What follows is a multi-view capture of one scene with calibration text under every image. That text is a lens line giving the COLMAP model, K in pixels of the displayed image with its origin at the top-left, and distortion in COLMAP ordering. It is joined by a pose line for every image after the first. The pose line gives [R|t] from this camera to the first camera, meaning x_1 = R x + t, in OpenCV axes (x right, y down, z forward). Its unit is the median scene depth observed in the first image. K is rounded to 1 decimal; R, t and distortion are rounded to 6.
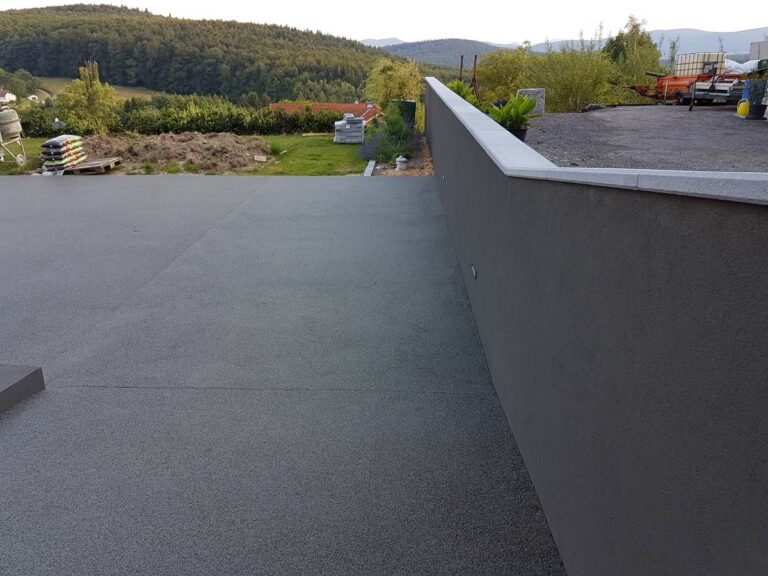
lens RADIAL K [[565.9, 0, 384.0], [0, 565.9, 288.0], [0, 0, 1]] dist [-0.000106, -0.005386]
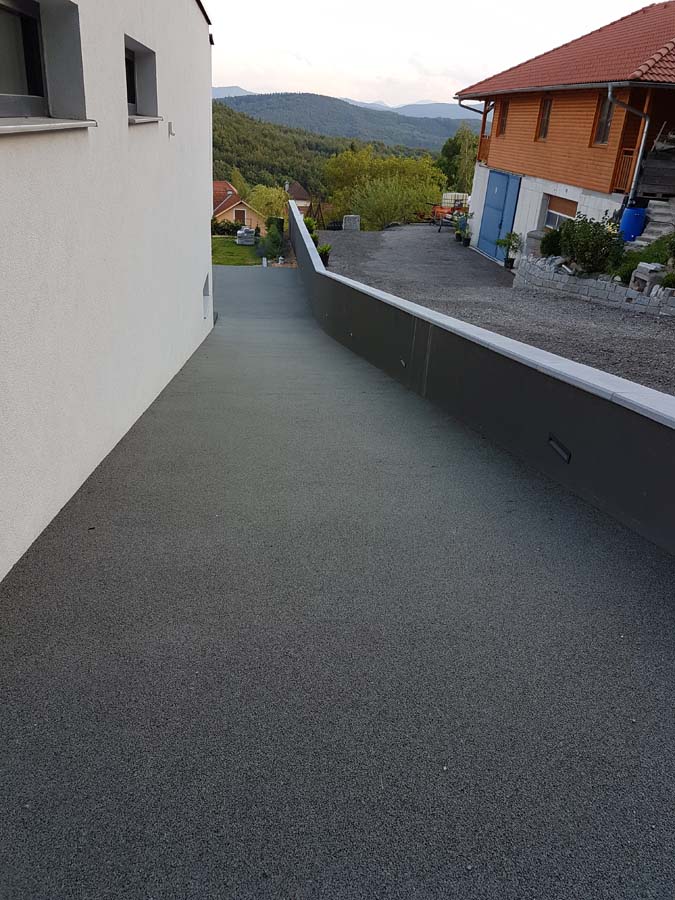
lens RADIAL K [[839.0, 0, 337.5], [0, 839.0, 450.0], [0, 0, 1]] dist [0.205406, -0.280079]
pose [[0.988163, -0.008821, 0.153151, -0.190763], [0.003779, 0.999442, 0.033179, 0.281737], [-0.153358, -0.032208, 0.987646, -1.612870]]
